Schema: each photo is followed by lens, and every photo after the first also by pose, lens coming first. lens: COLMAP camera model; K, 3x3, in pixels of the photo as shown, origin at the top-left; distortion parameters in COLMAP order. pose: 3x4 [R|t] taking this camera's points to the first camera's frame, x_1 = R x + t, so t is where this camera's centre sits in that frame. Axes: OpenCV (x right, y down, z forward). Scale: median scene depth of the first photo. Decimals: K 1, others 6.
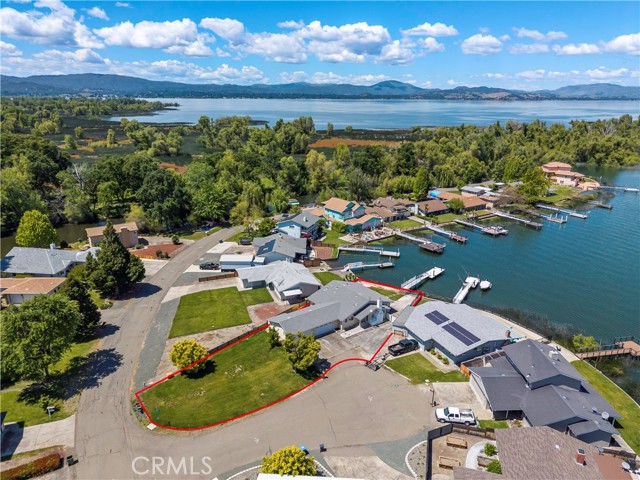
lens RADIAL K [[426.9, 0, 319.3], [0, 426.9, 237.9], [0, 0, 1]] dist [0.023679, -0.020589]
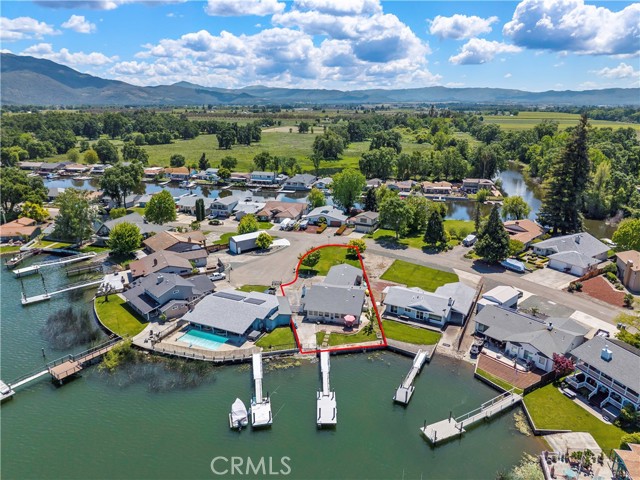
lens RADIAL K [[426.9, 0, 322.0], [0, 426.9, 240.4], [0, 0, 1]] dist [0.023679, -0.020589]
pose [[-0.744422, 0.192540, -0.639346, 0.610569], [-0.219607, 0.833650, 0.506755, -0.405308], [0.630562, 0.517644, -0.578305, 1.242075]]
